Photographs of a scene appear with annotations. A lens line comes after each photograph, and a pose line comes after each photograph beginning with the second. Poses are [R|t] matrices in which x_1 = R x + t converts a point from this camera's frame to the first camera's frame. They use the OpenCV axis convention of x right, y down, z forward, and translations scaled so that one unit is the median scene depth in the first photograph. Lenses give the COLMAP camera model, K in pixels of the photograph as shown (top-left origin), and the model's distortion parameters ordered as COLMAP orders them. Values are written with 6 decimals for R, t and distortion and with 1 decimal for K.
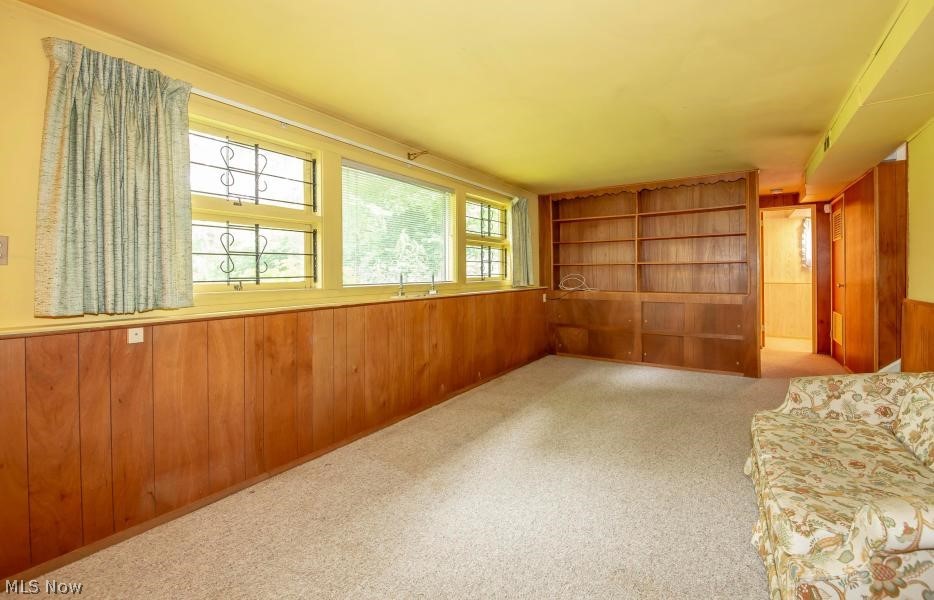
lens RADIAL K [[390.0, 0, 467.6], [0, 390.0, 279.2], [0, 0, 1]] dist [0.019293, -0.014541]
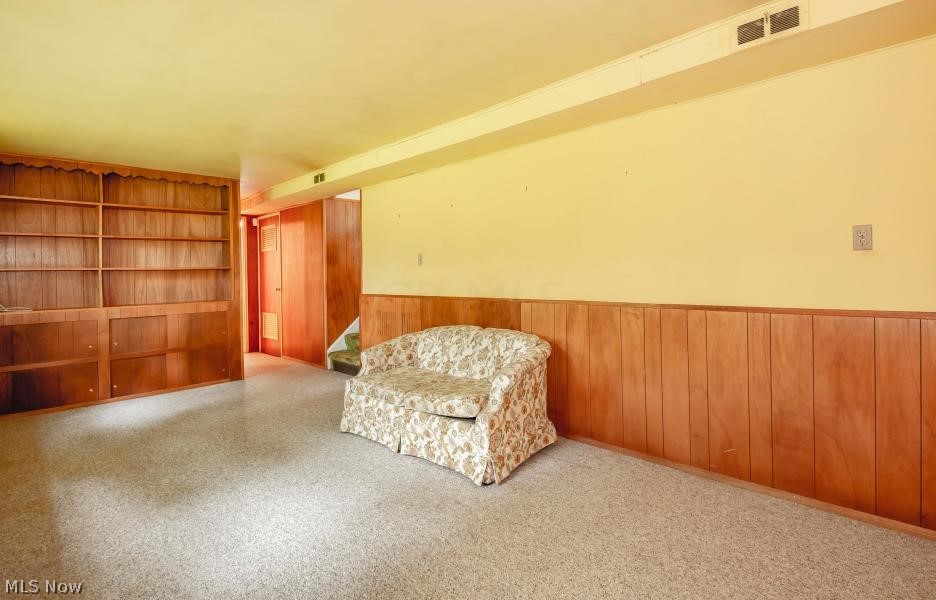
lens RADIAL K [[493.3, 0, 468.0], [0, 493.3, 300.0], [0, 0, 1]] dist [-0.001659, -0.000980]
pose [[0.197890, -0.049944, 0.978951, -0.388583], [0.035952, 0.998399, 0.043669, 0.003493], [-0.979565, 0.026554, 0.199368, 0.130541]]
